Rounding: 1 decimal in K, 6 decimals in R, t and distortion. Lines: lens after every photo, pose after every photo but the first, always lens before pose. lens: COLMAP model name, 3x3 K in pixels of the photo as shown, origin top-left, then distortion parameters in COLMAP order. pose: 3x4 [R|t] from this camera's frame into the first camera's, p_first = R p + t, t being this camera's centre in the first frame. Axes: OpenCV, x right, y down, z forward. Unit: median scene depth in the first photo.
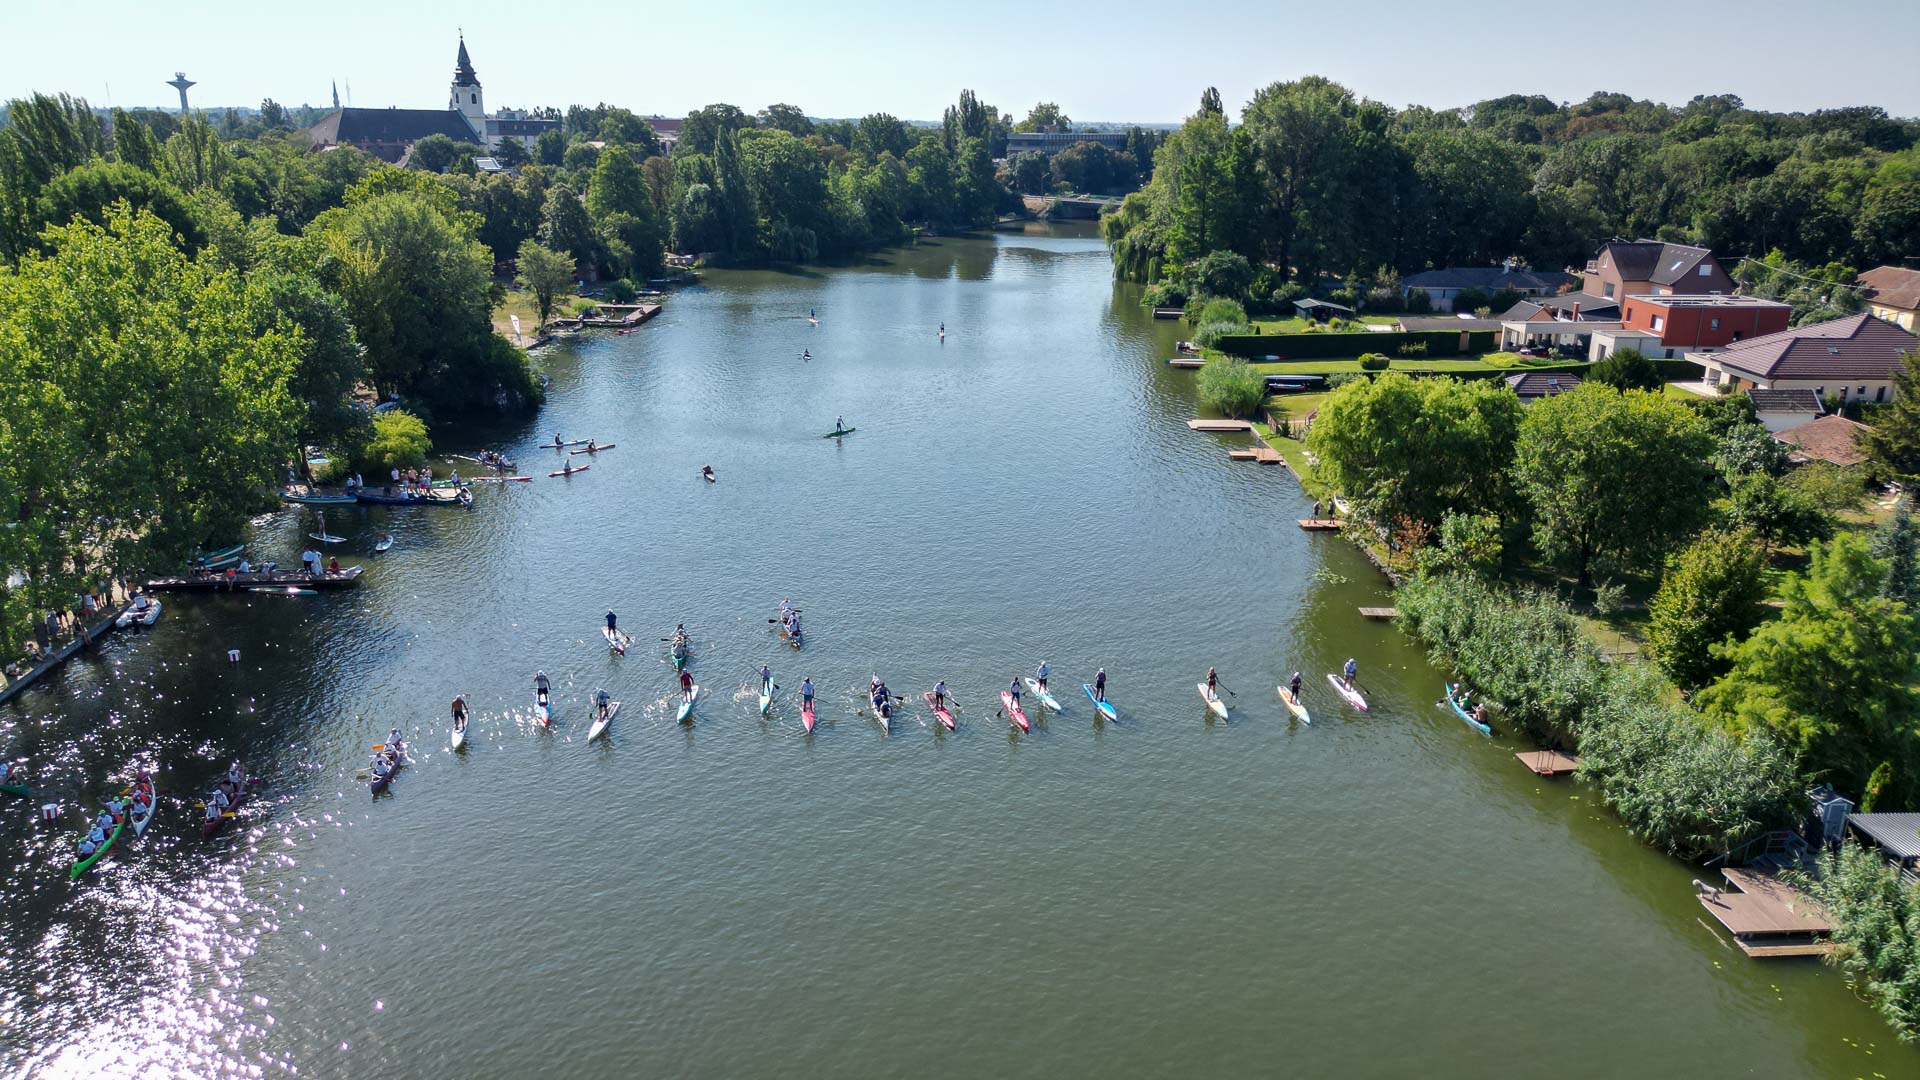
lens RADIAL K [[1398.3, 0, 967.6], [0, 1398.3, 543.0], [0, 0, 1]] dist [0.054675, -0.032807]
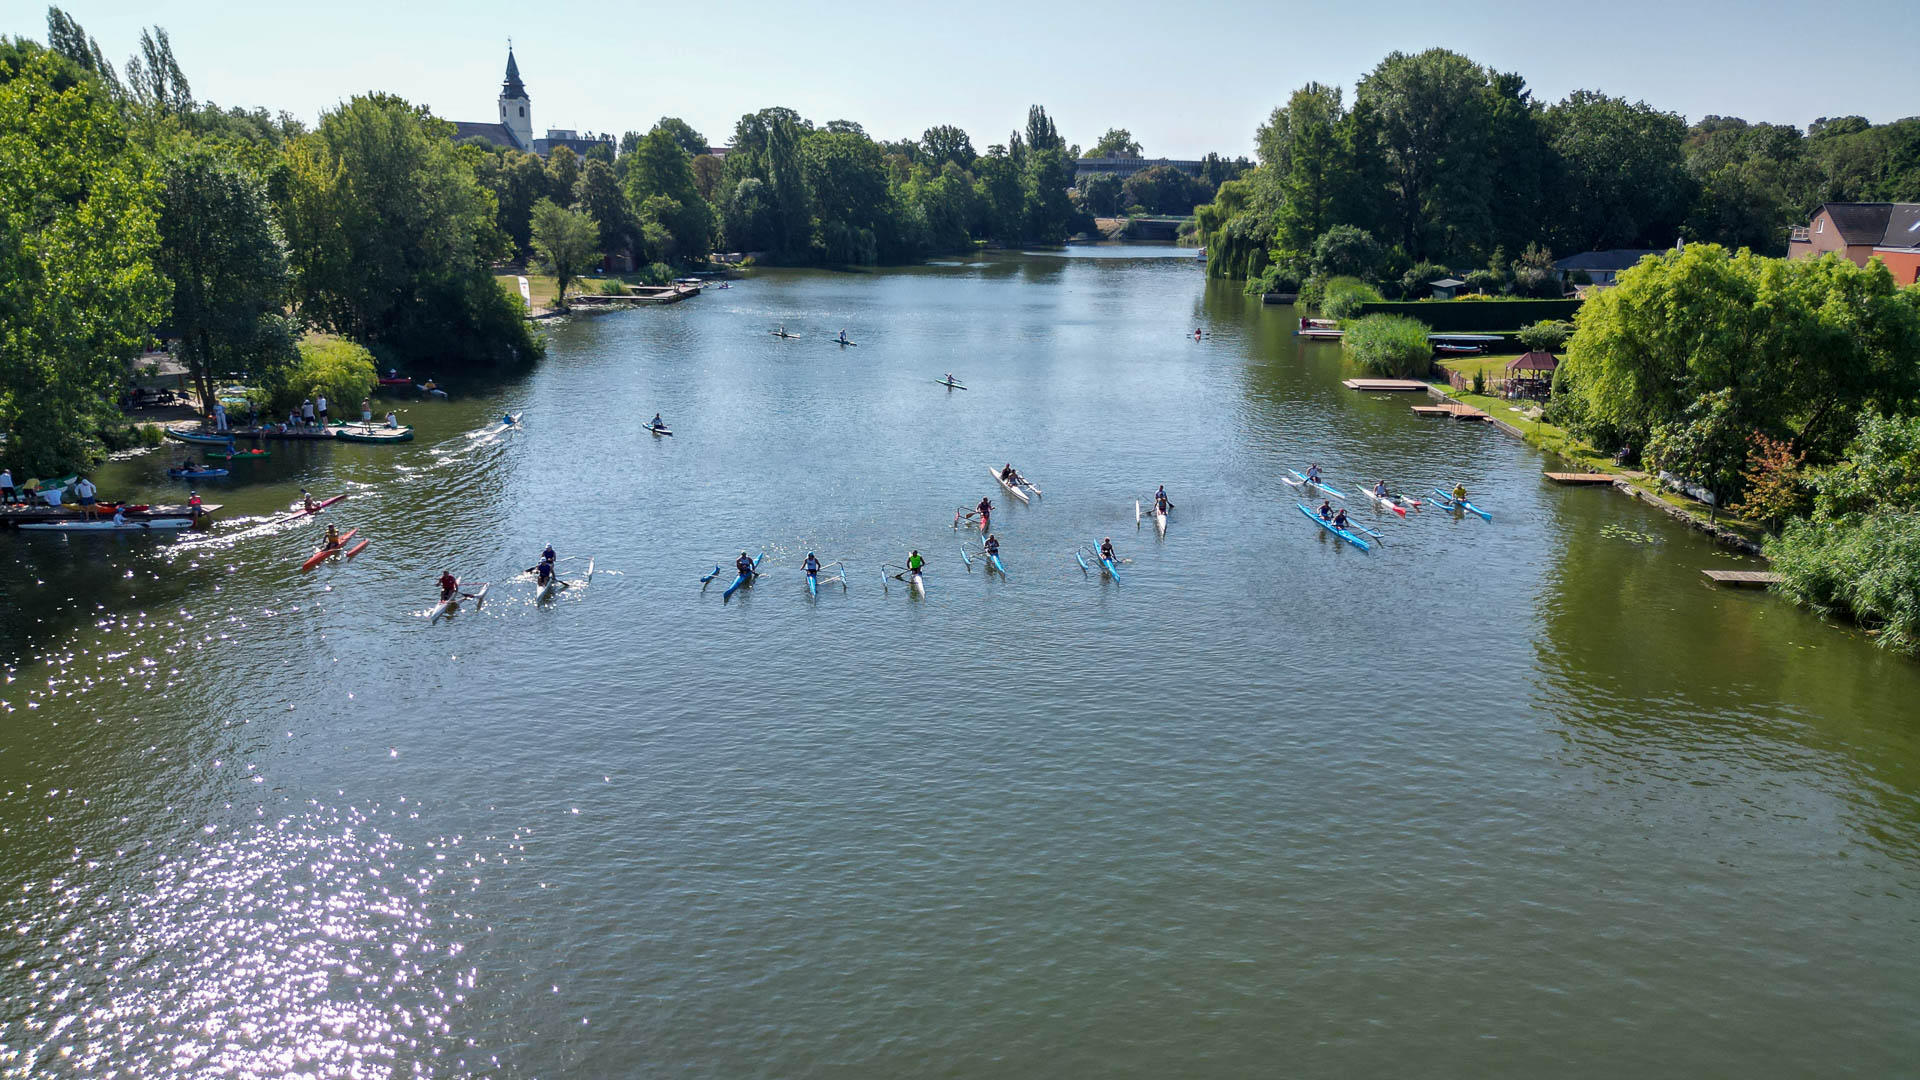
lens RADIAL K [[1398.3, 0, 955.4], [0, 1398.3, 543.3], [0, 0, 1]] dist [0.054675, -0.032807]
pose [[0.998826, 0.009771, -0.047451, -0.011284], [-0.011785, 0.999033, -0.042367, 0.020534], [0.046991, 0.042876, 0.997975, 0.104602]]
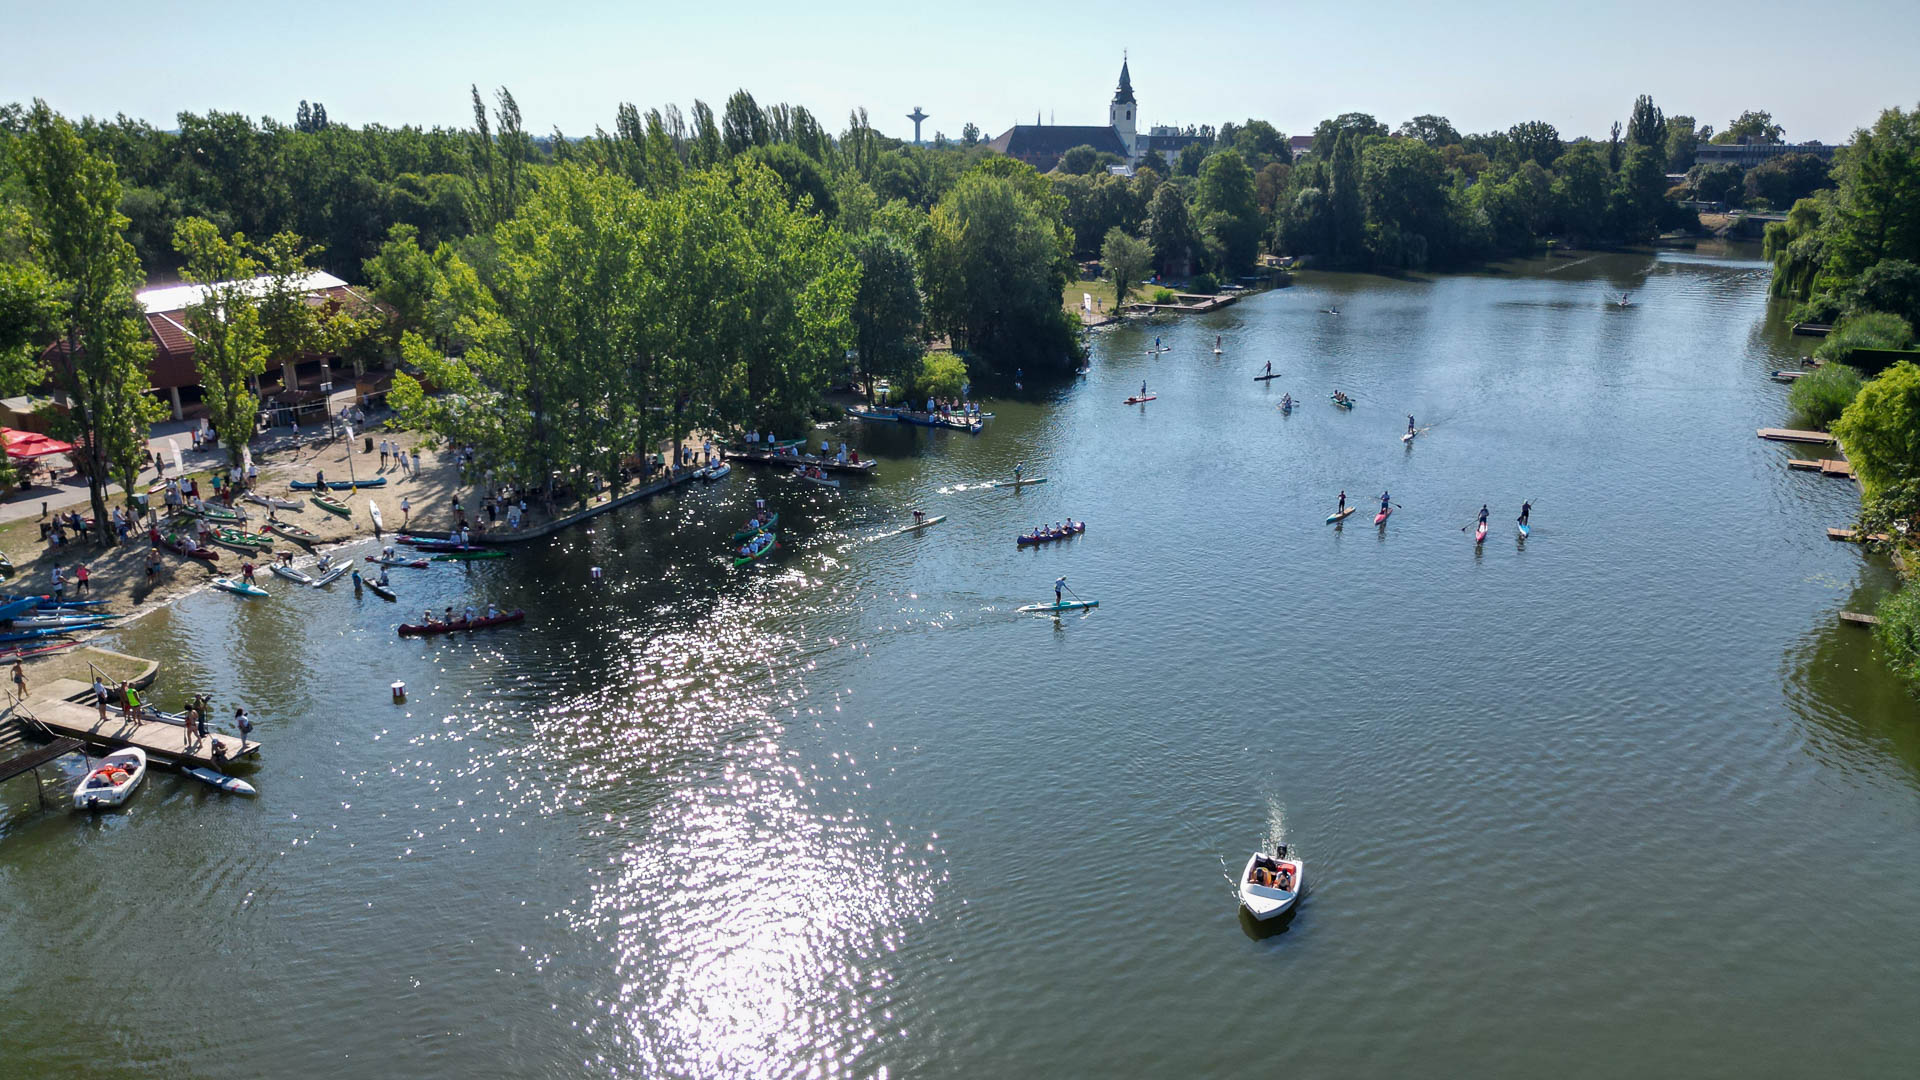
lens RADIAL K [[1398.3, 0, 954.0], [0, 1398.3, 537.5], [0, 0, 1]] dist [0.054675, -0.032807]
pose [[0.893134, 0.119114, -0.433732, 0.051633], [-0.128556, 0.991673, 0.007619, 0.020674], [0.431028, 0.048954, 0.901010, -0.014629]]
